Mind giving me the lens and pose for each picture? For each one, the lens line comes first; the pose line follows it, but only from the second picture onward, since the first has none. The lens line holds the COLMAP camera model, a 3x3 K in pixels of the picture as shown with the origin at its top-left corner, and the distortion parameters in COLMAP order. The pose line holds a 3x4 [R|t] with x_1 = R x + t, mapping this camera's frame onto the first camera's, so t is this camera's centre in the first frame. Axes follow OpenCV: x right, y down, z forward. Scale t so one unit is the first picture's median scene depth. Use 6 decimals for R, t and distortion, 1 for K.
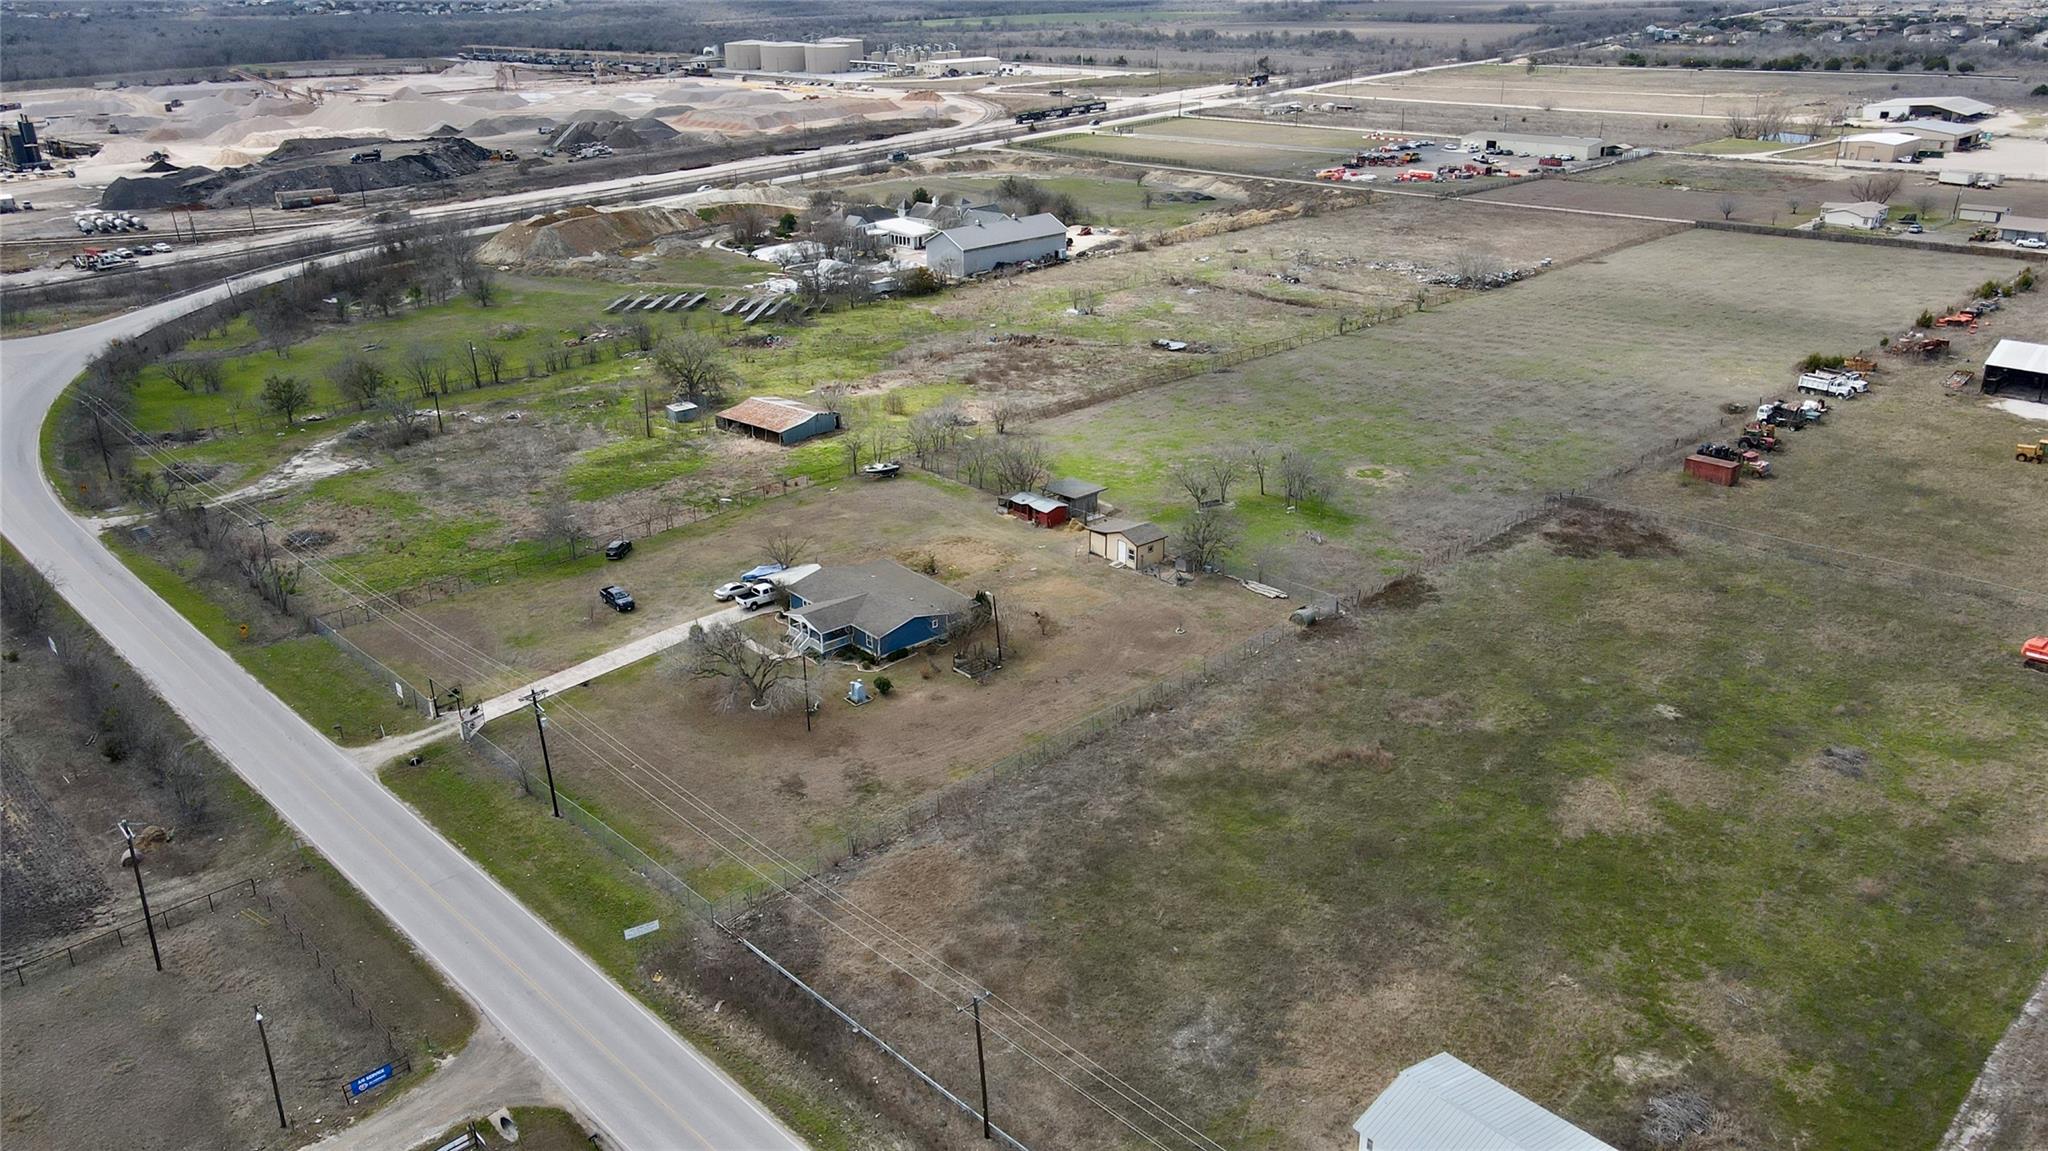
lens RADIAL K [[1510.8, 0, 1024.0], [0, 1510.8, 575.5], [0, 0, 1]] dist [-0.007244, 0.042413]
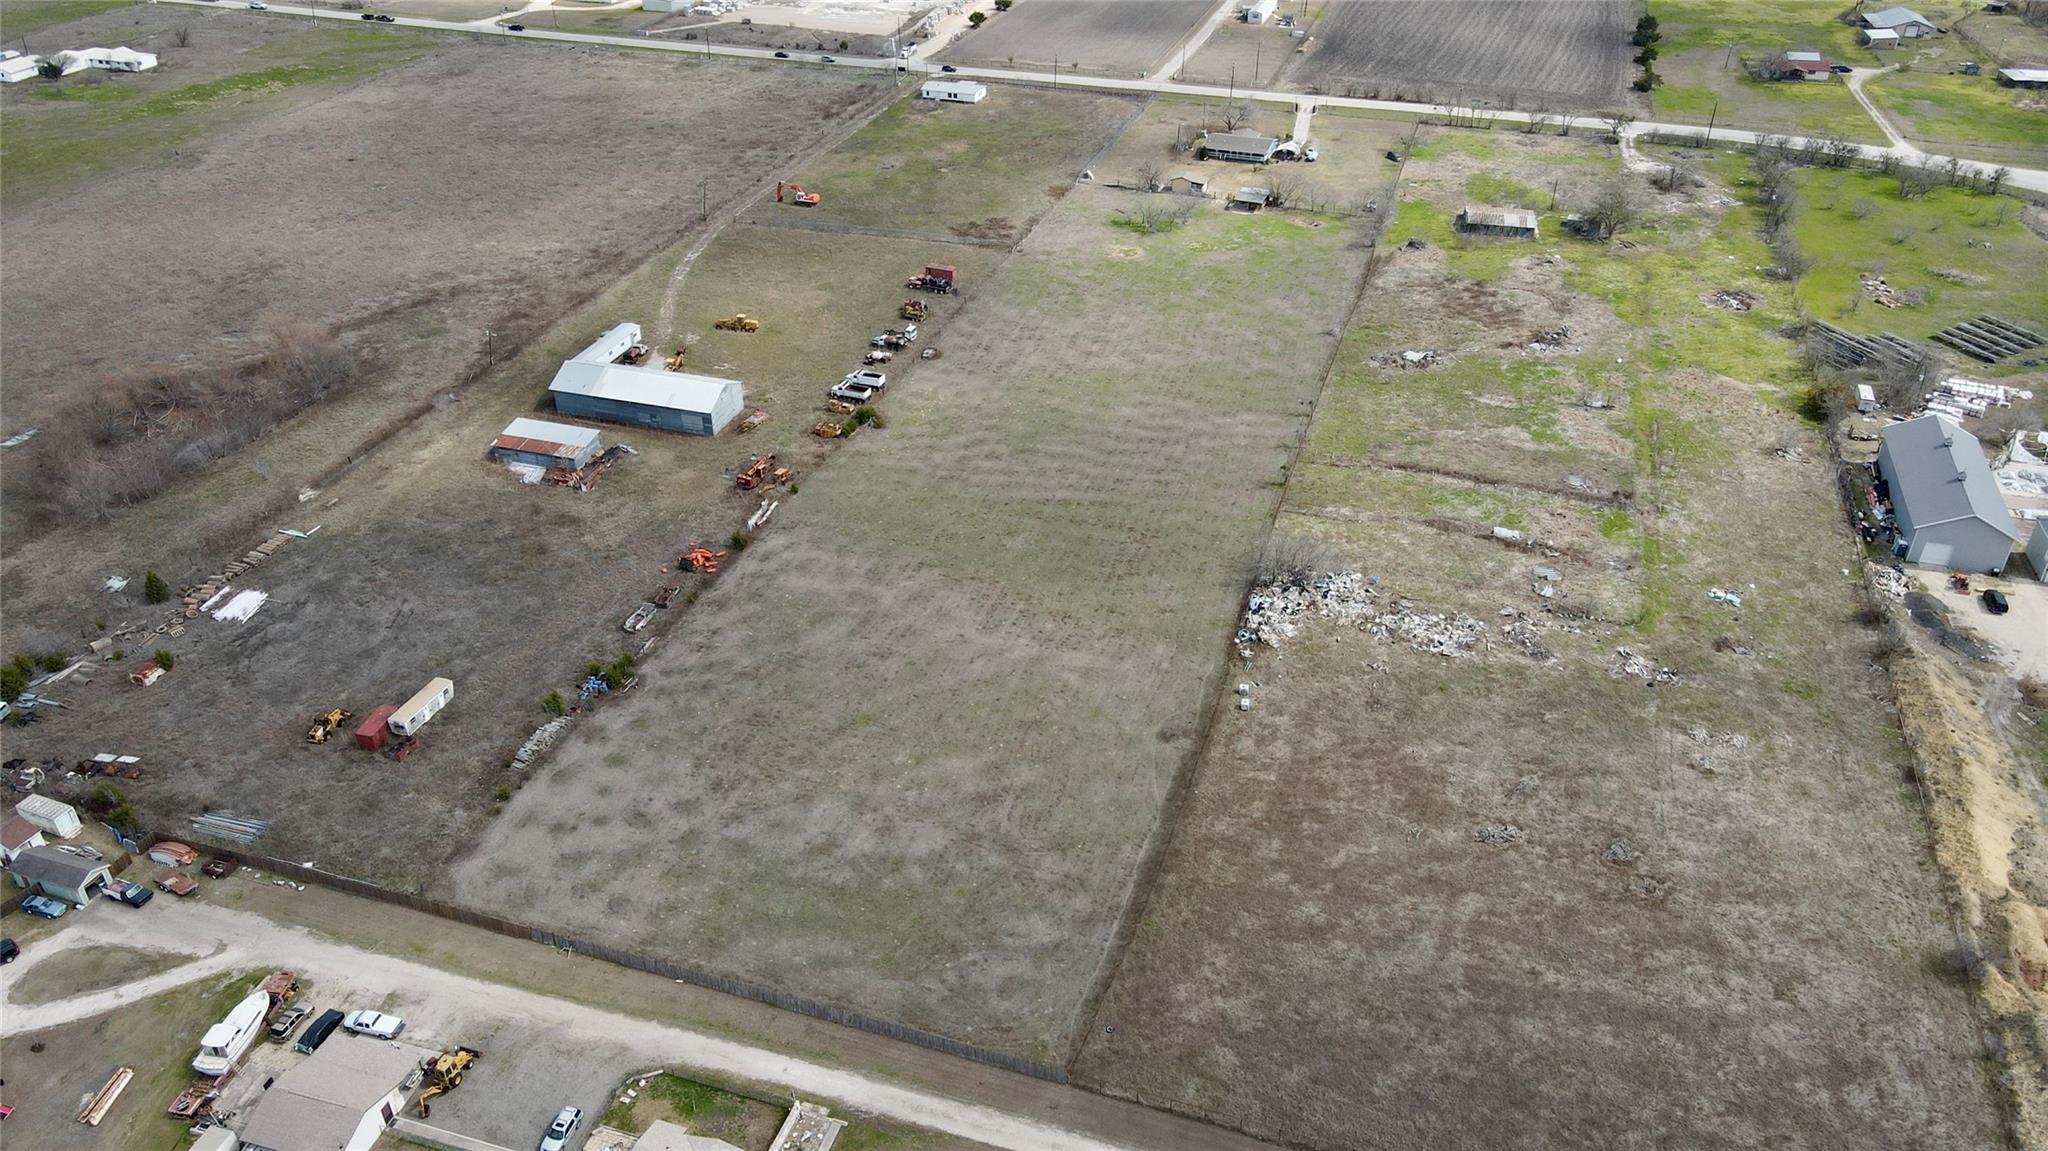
lens RADIAL K [[1510.8, 0, 1024.0], [0, 1510.8, 575.5], [0, 0, 1]] dist [-0.007244, 0.042413]
pose [[-0.879519, 0.275174, -0.388235, 1.797931], [-0.161432, 0.594936, 0.787395, -1.910260], [0.447646, 0.755202, -0.478836, 3.358695]]
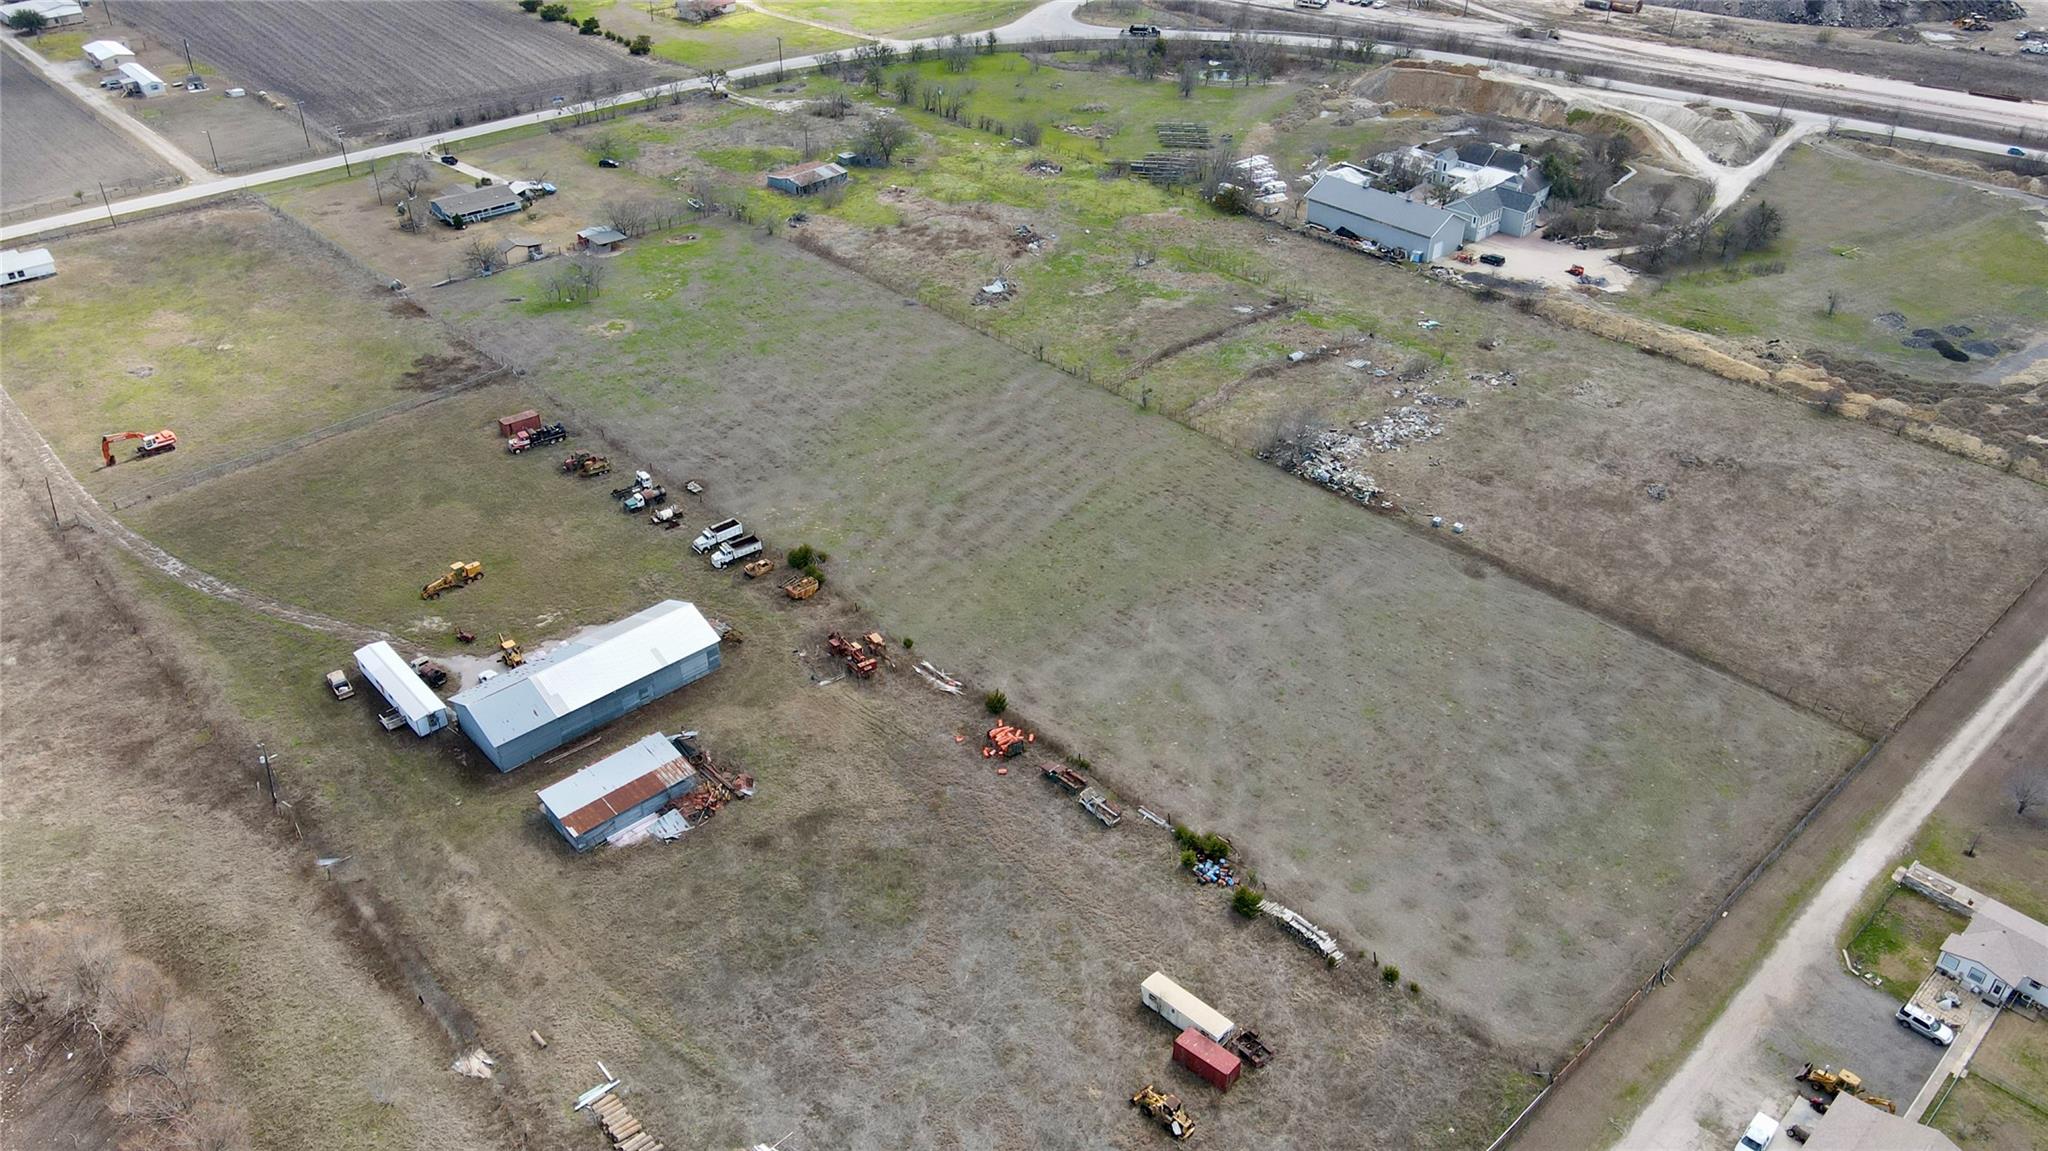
lens RADIAL K [[1496.9, 0, 1024.0], [0, 1496.9, 575.5], [0, 0, 1]] dist [-0.010399, 0.042963]
pose [[-0.013028, 0.569725, -0.821732, 2.583921], [-0.376004, 0.758695, 0.531981, -1.338273], [0.926527, 0.315905, 0.204335, 1.921999]]
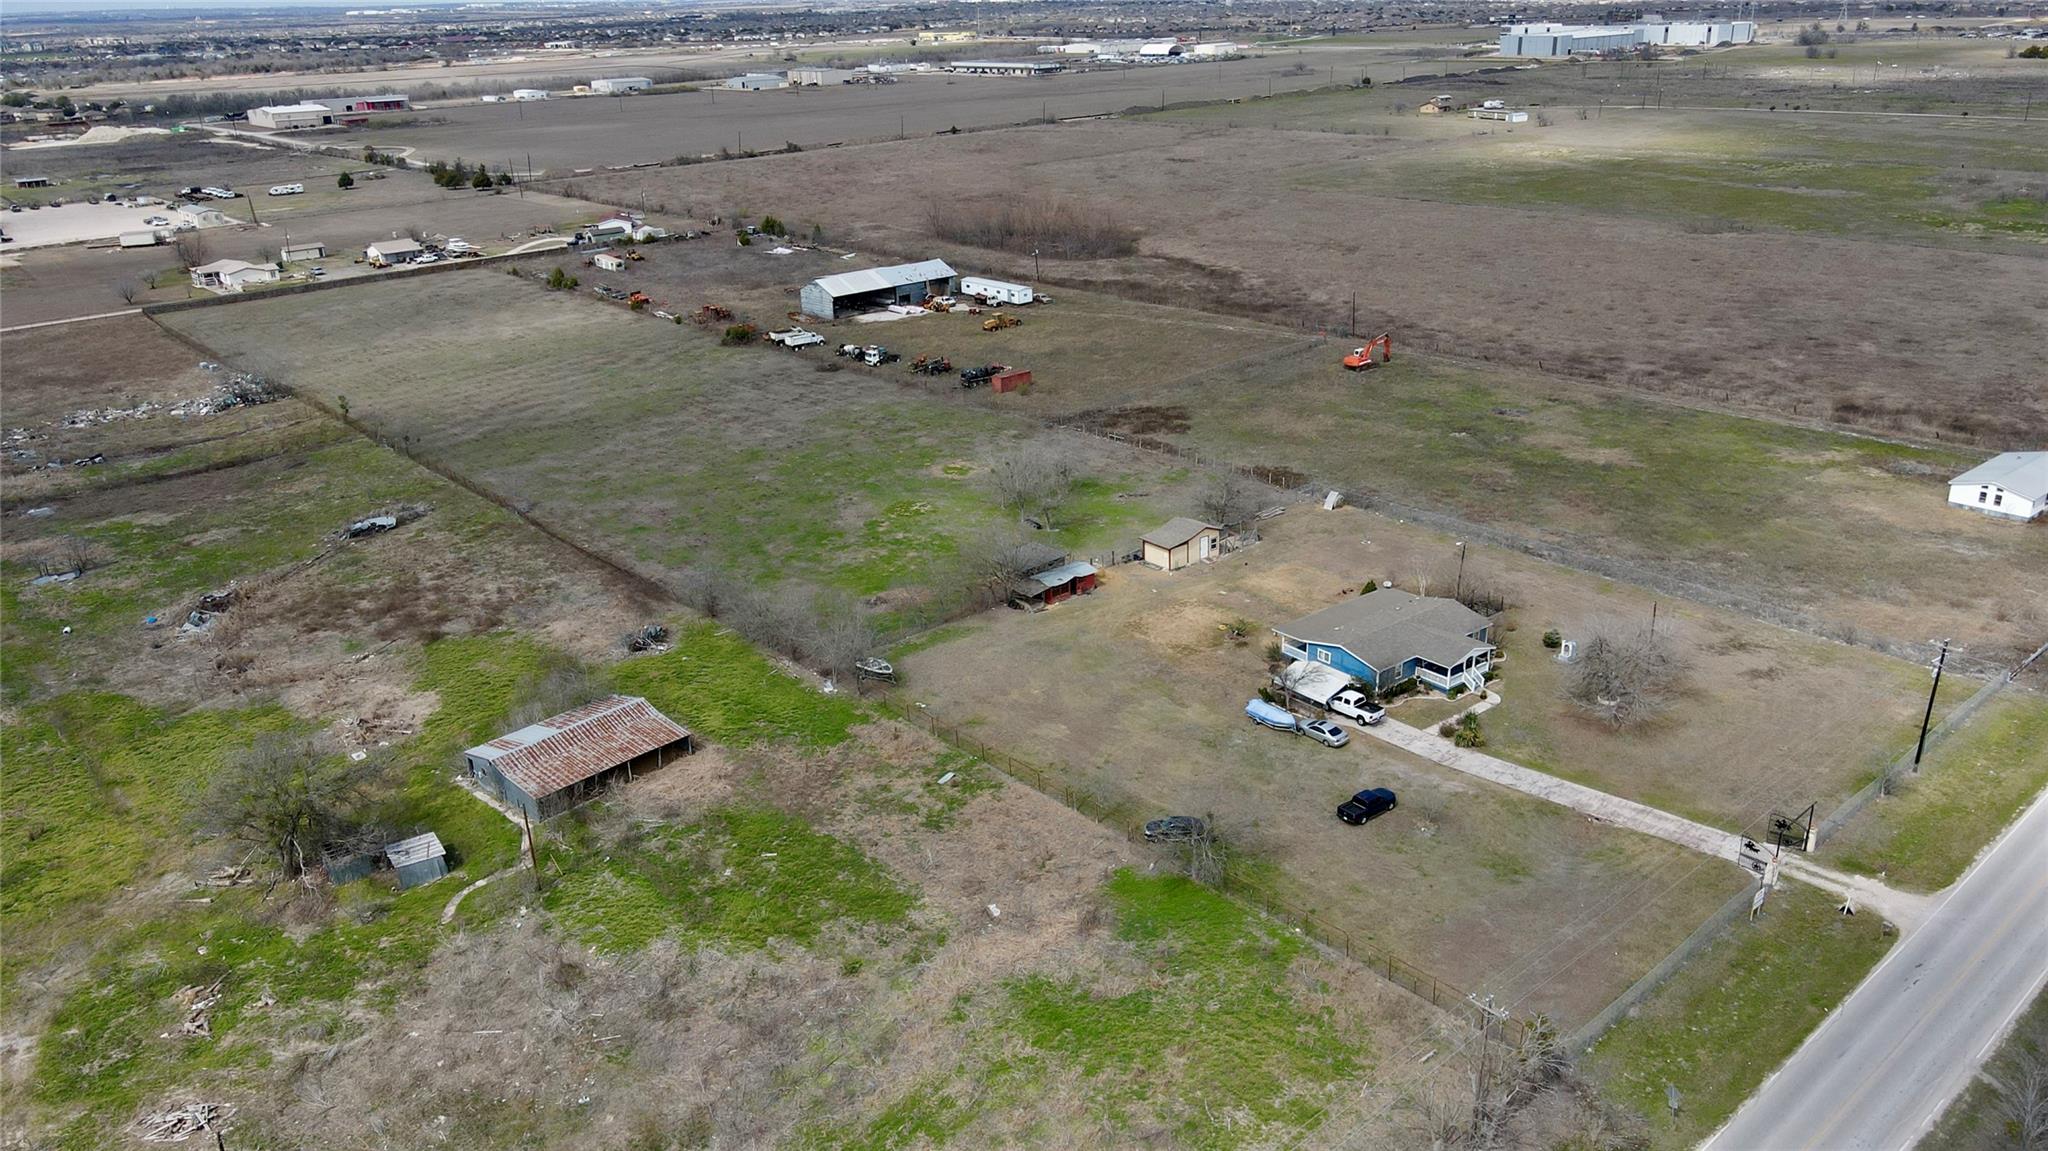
lens RADIAL K [[1510.8, 0, 1024.0], [0, 1510.8, 575.5], [0, 0, 1]] dist [-0.007244, 0.042413]
pose [[0.038263, -0.349804, 0.936041, -1.258454], [0.407315, 0.860837, 0.305049, -0.510682], [-0.912486, 0.369591, 0.175418, 1.349045]]
